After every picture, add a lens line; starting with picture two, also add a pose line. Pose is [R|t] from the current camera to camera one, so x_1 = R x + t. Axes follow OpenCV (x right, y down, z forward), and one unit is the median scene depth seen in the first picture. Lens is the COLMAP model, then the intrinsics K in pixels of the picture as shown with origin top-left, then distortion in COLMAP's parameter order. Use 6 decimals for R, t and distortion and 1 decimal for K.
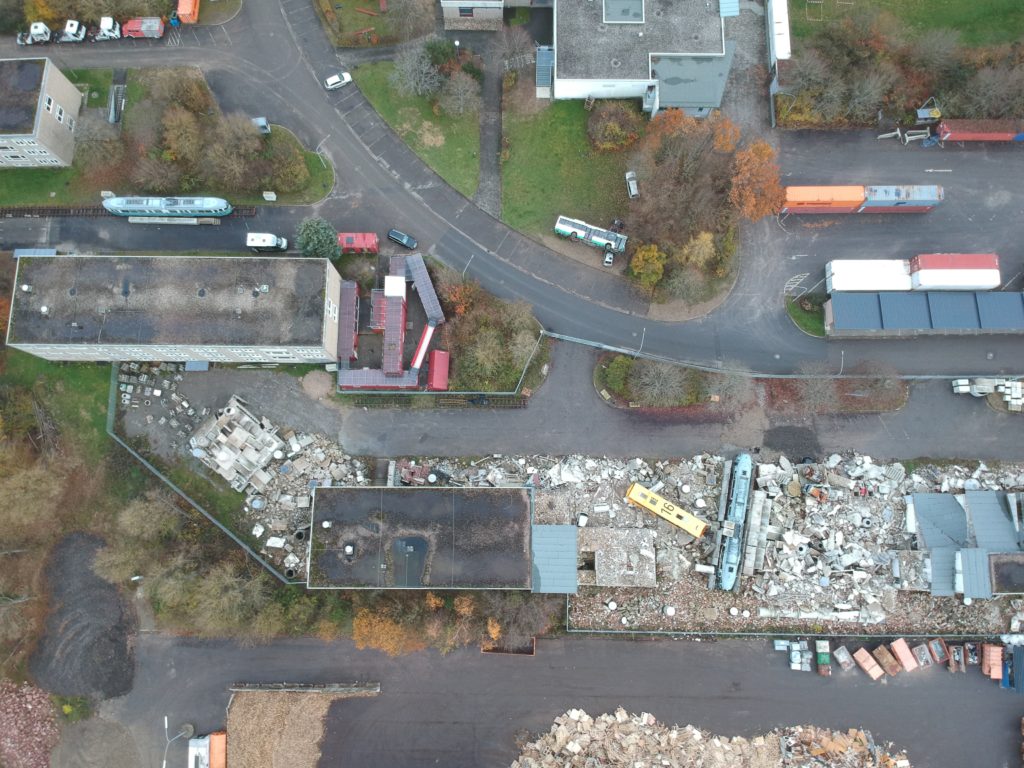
lens RADIAL K [[731.4, 0, 512.0], [0, 731.4, 384.0], [0, 0, 1]] dist [0.091302, -0.174981]
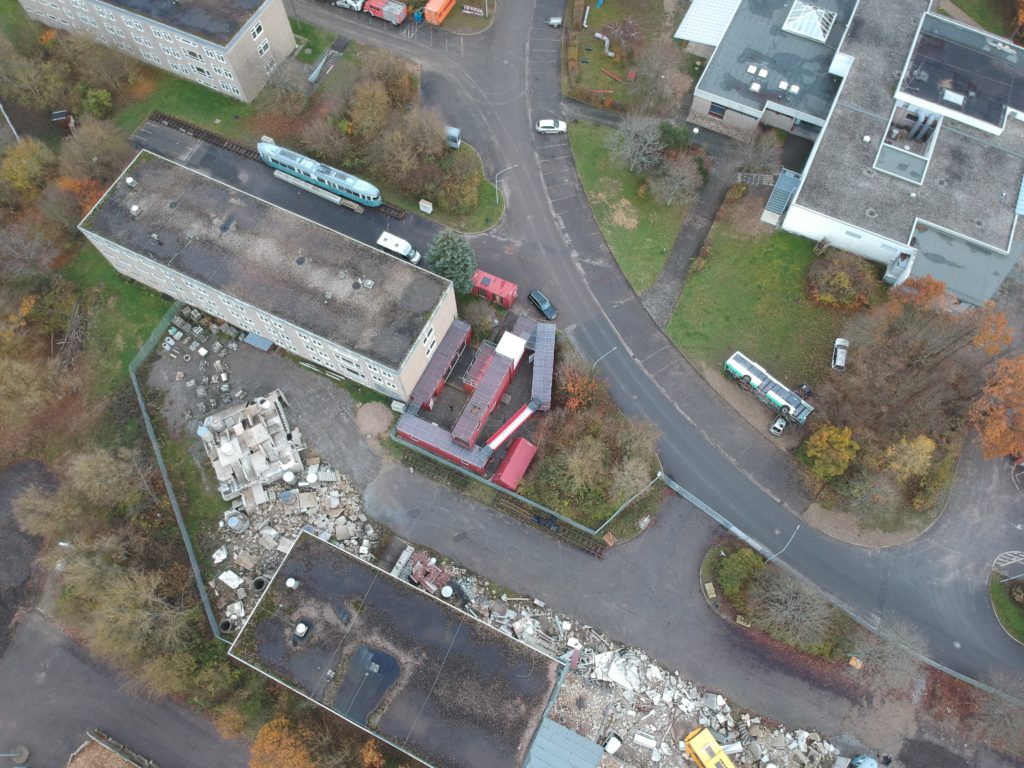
lens RADIAL K [[731.4, 0, 512.0], [0, 731.4, 384.0], [0, 0, 1]] dist [0.091302, -0.174981]
pose [[0.902547, 0.392469, -0.177135, 0.000525], [-0.421620, 0.889038, -0.178461, 0.046295], [0.087439, 0.235753, 0.967871, 0.227028]]
